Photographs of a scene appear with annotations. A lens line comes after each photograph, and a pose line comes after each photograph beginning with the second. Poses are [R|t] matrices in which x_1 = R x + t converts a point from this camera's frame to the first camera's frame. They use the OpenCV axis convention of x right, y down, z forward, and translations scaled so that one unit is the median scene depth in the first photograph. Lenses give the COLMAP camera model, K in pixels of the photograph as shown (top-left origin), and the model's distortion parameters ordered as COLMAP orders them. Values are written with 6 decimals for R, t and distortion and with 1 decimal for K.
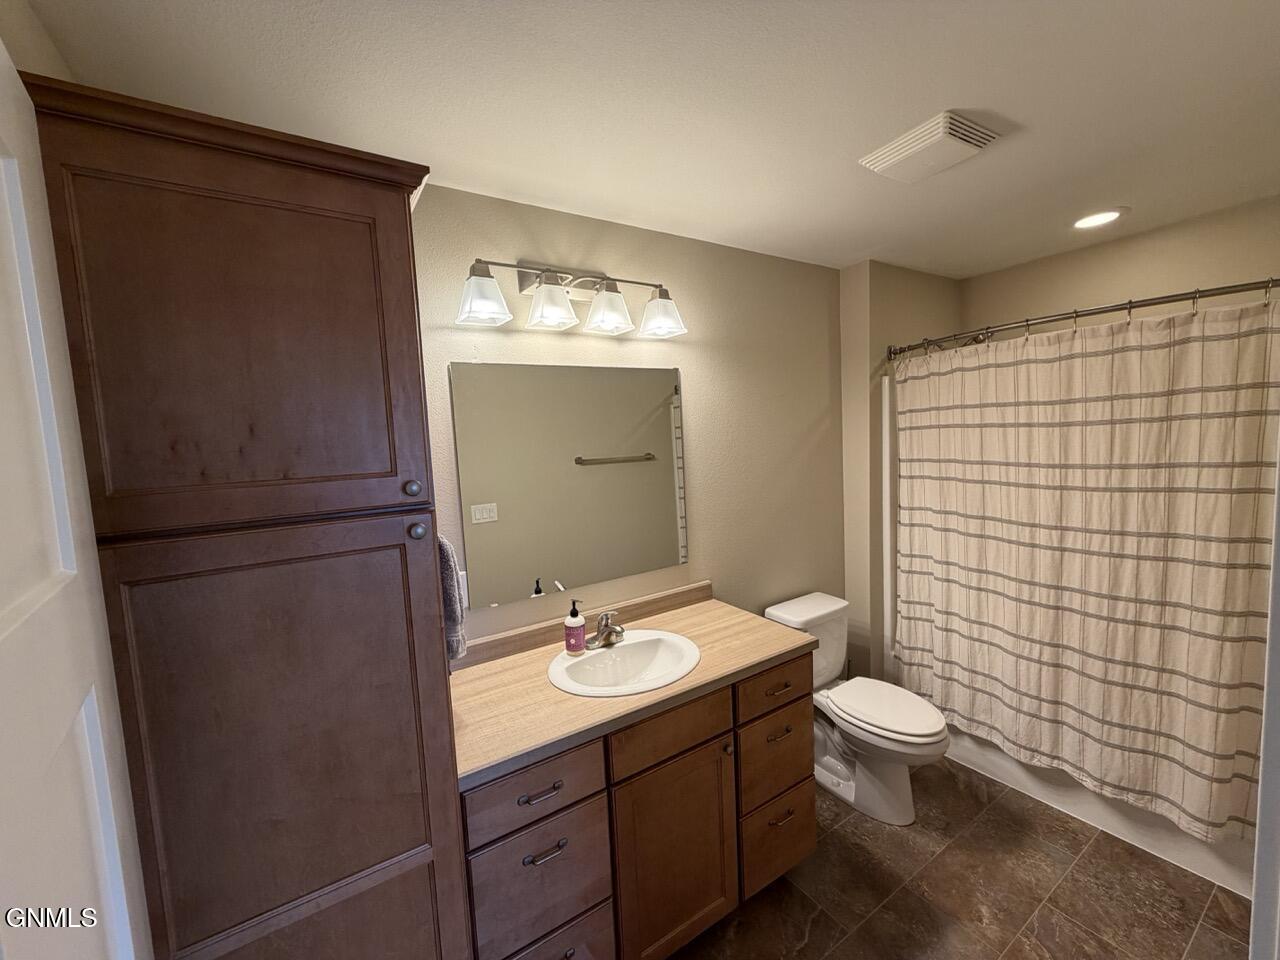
lens RADIAL K [[509.3, 0, 630.9], [0, 509.3, 478.8], [0, 0, 1]] dist [0.001191, -0.000086]
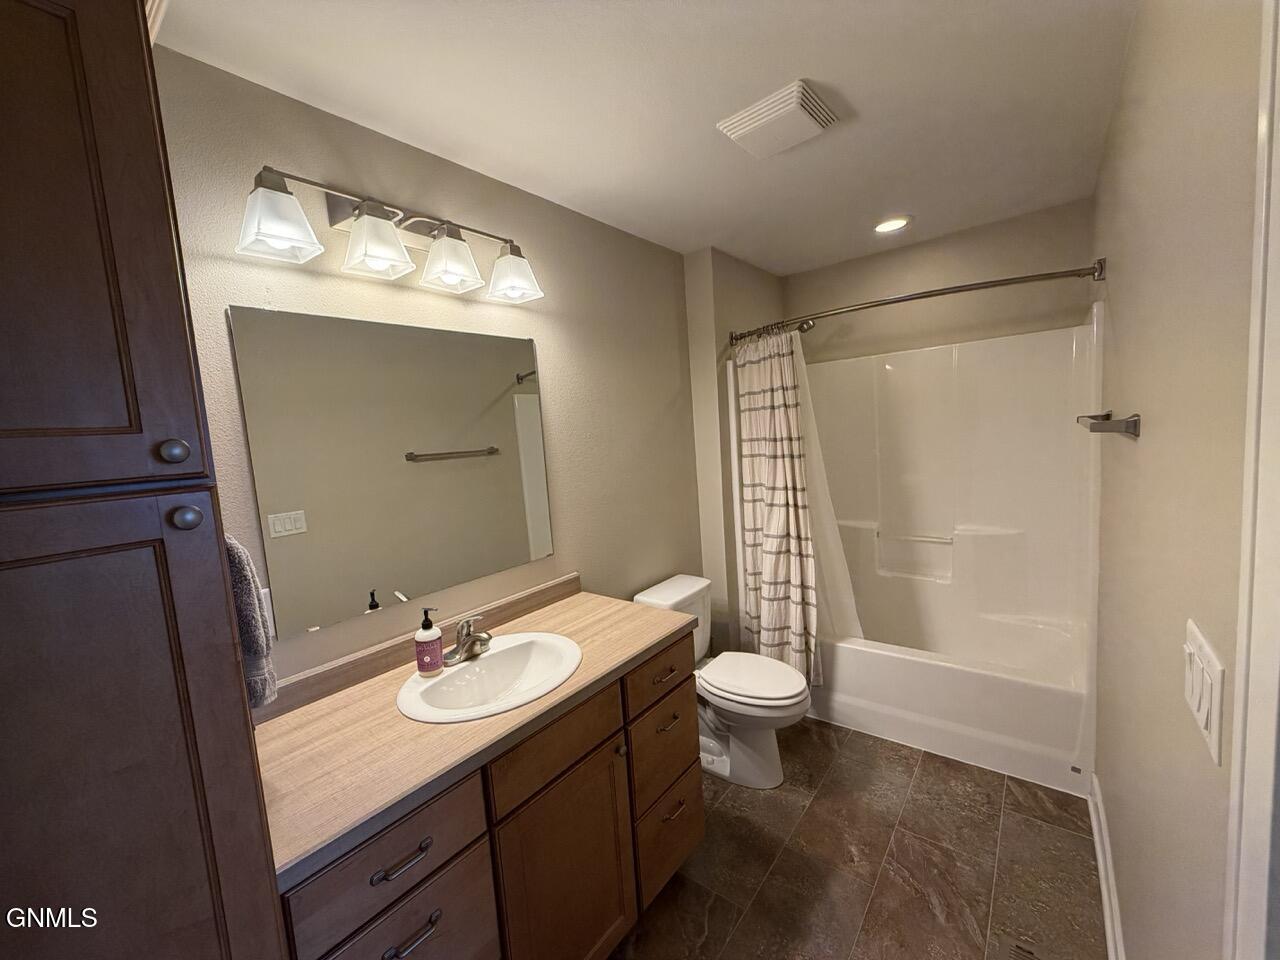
lens RADIAL K [[509.3, 0, 629.4], [0, 509.3, 481.0], [0, 0, 1]] dist [0.001191, -0.000086]
pose [[0.947866, -0.047503, 0.315108, -0.050611], [0.049074, 0.998791, 0.002952, 0.047859], [-0.314867, 0.012665, 0.949051, 0.121151]]
